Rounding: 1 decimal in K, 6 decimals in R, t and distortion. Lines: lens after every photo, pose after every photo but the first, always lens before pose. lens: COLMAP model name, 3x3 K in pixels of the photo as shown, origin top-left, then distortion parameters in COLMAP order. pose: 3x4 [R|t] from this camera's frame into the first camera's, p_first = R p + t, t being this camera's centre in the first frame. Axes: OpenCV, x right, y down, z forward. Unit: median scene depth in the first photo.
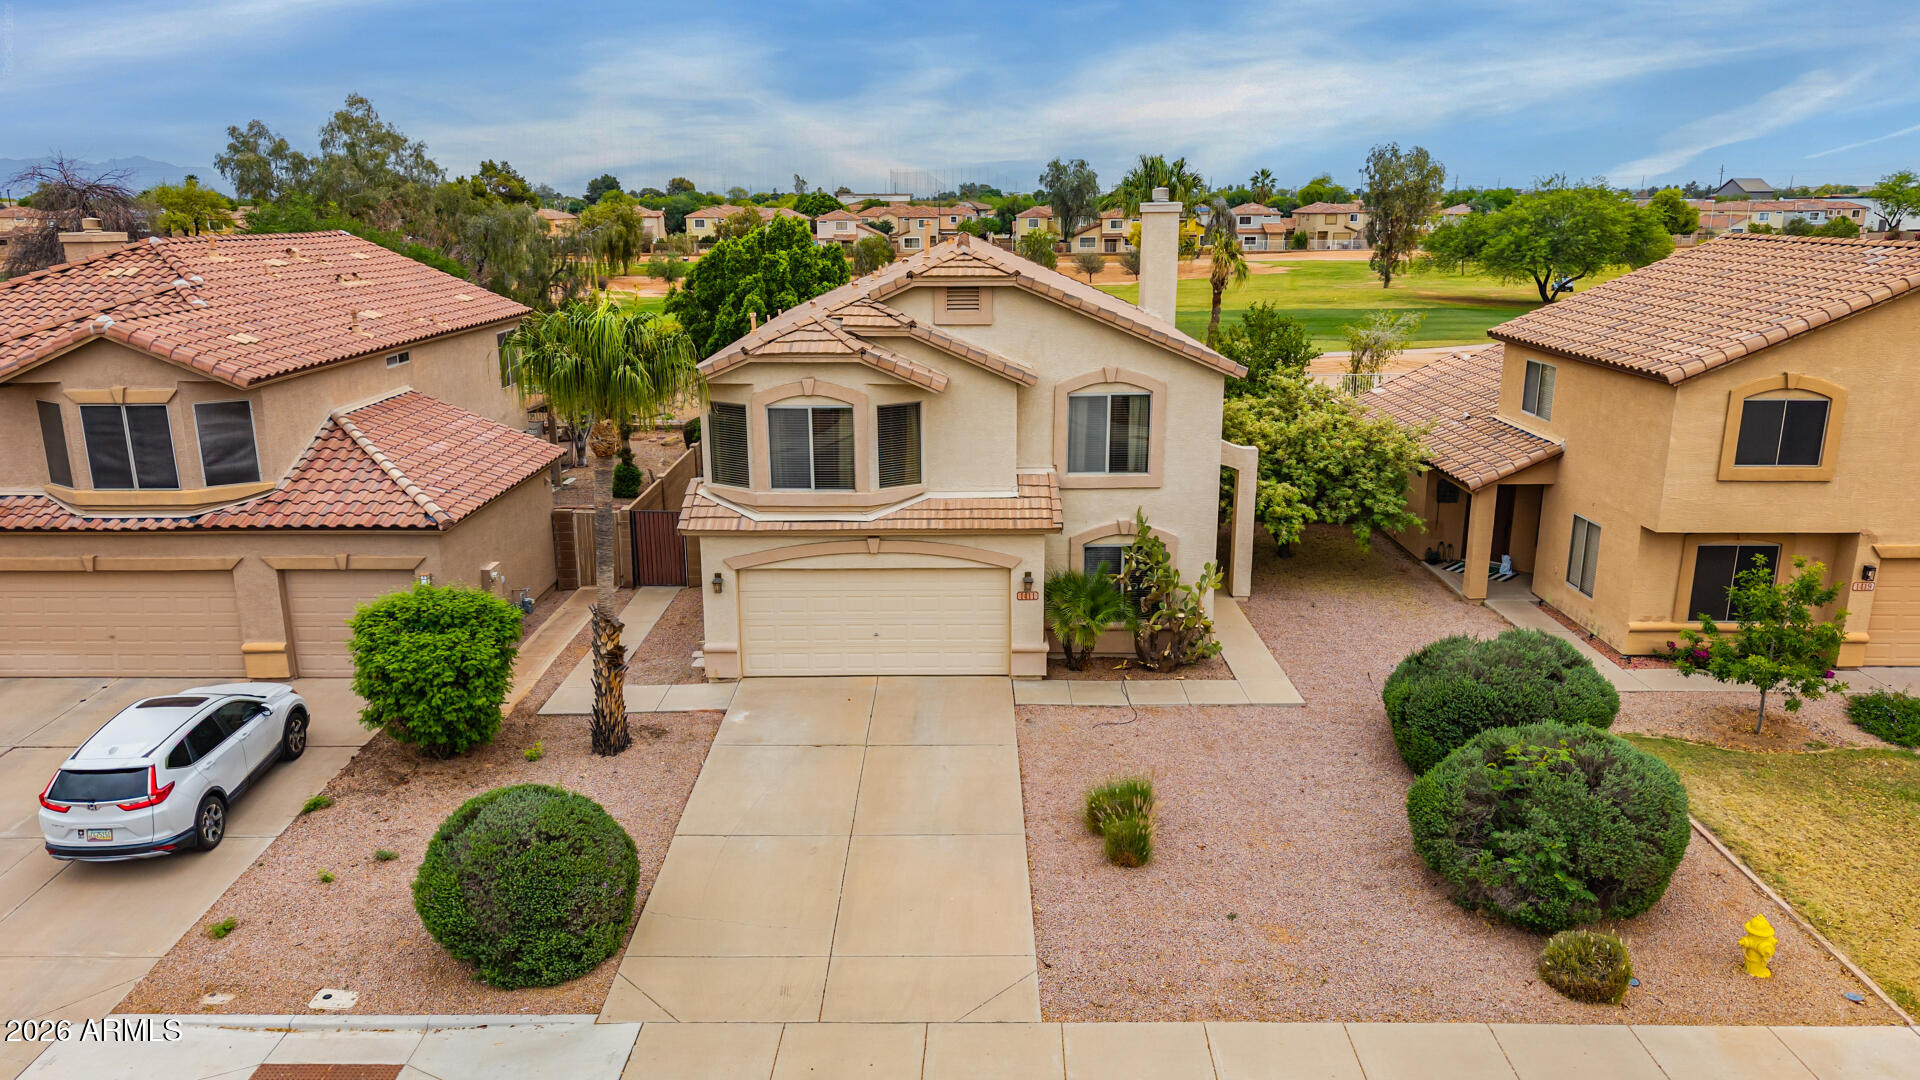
lens RADIAL K [[1219.4, 0, 982.1], [0, 1219.4, 680.6], [0, 0, 1]] dist [0.026662, -0.019226]
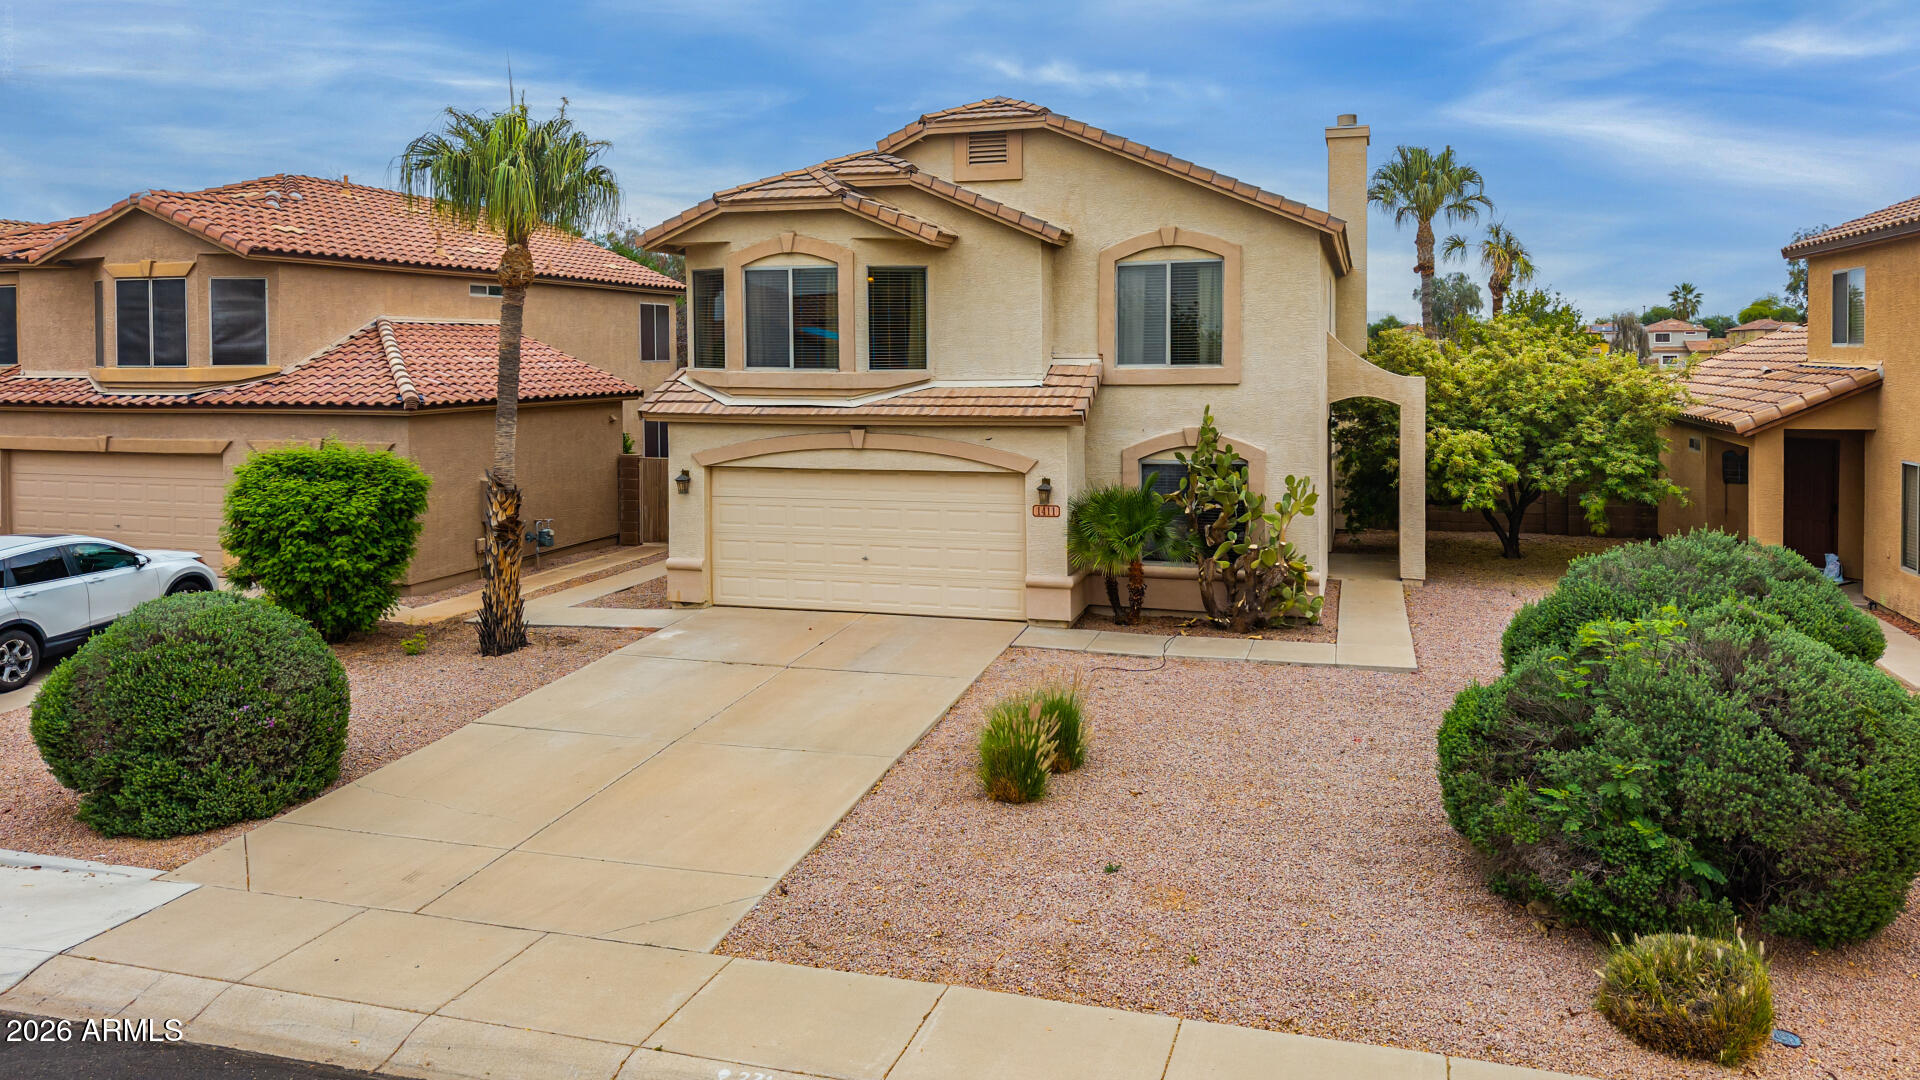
lens RADIAL K [[1324.6, 0, 990.1], [0, 1324.6, 515.5], [0, 0, 1]] dist [0.010665, -0.002166]
pose [[0.959664, 0.033026, -0.279204, 0.244242], [-0.100062, 0.968174, -0.229405, 0.132931], [0.262742, 0.248089, 0.932426, 0.224690]]
